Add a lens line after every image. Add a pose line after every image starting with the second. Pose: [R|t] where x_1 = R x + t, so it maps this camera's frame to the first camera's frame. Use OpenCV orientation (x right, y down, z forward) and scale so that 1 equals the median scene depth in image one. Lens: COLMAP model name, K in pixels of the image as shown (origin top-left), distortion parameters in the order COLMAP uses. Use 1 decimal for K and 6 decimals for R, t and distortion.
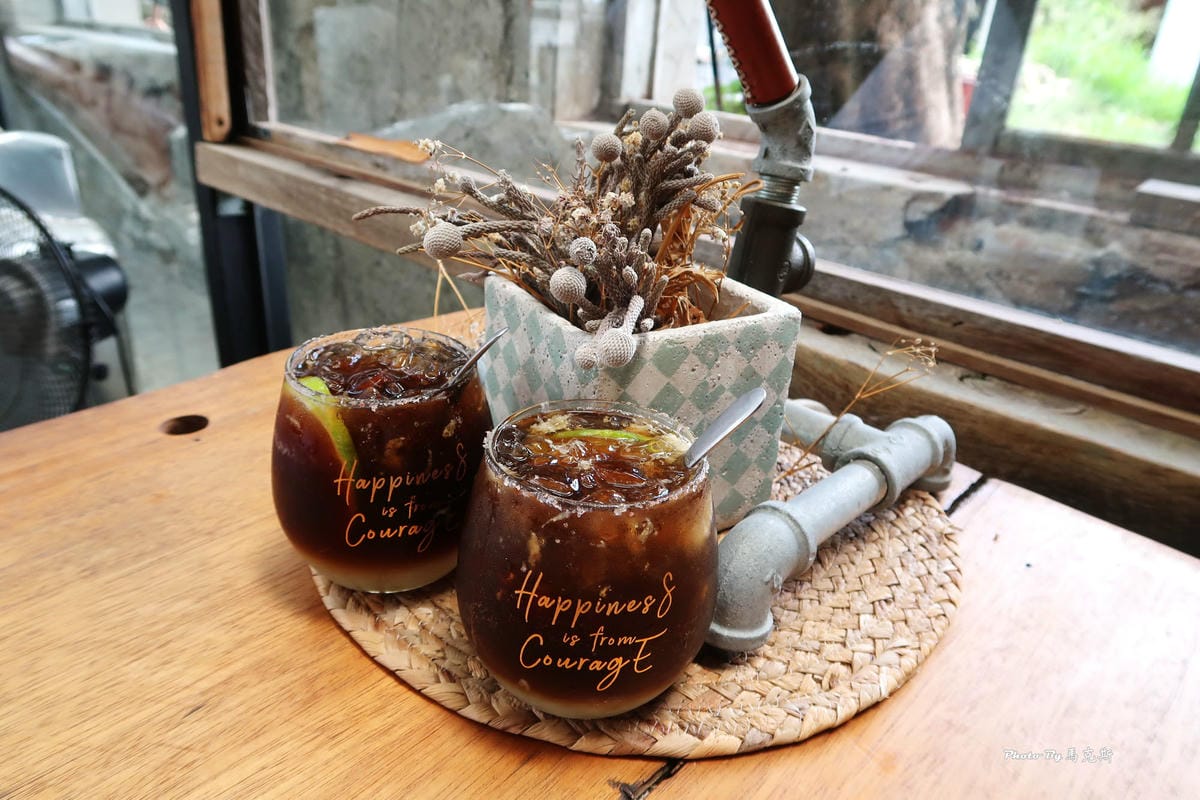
lens RADIAL K [[826.7, 0, 598.2], [0, 826.7, 388.8], [0, 0, 1]] dist [-0.015369, 0.003757]
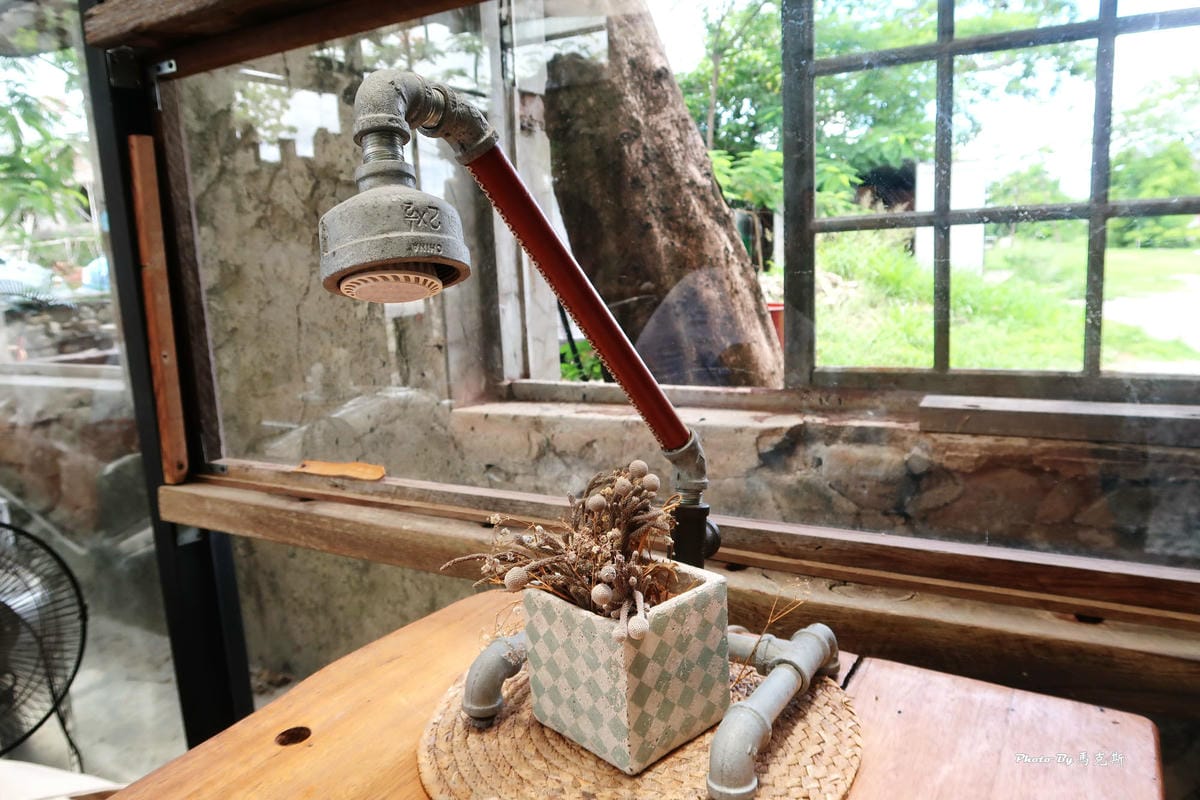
lens RADIAL K [[826.7, 0, 598.2], [0, 826.7, 388.8], [0, 0, 1]] dist [-0.015369, 0.003757]
pose [[0.974134, -0.143090, 0.174895, -0.216624], [0.184965, 0.949521, -0.253374, -0.076413], [-0.129812, 0.279169, 0.951427, -0.580750]]
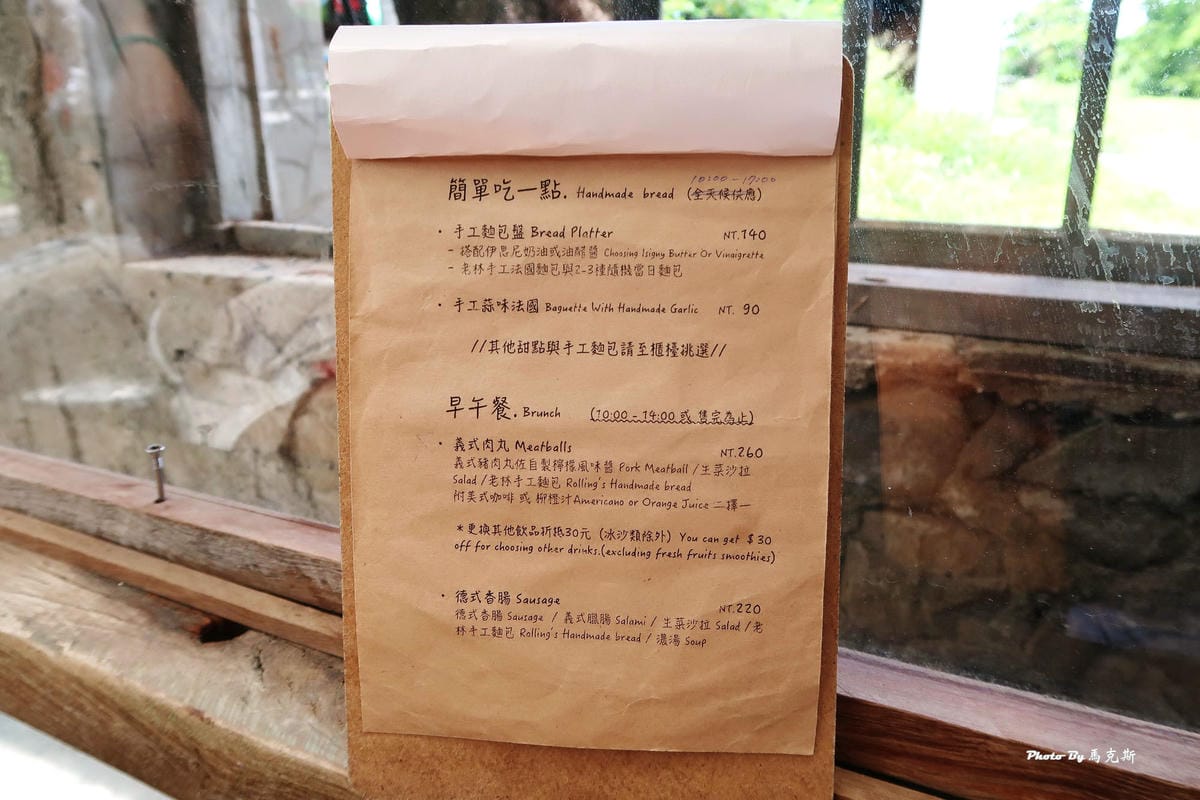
lens RADIAL K [[927.0, 0, 600.0], [0, 927.0, 400.0], [0, 0, 1]] dist [0.000246, 0.001001]
pose [[0.967910, -0.152024, 0.200098, 0.739688], [0.171779, 0.981437, -0.085281, -0.216973], [-0.183419, 0.116917, 0.976057, 0.416380]]
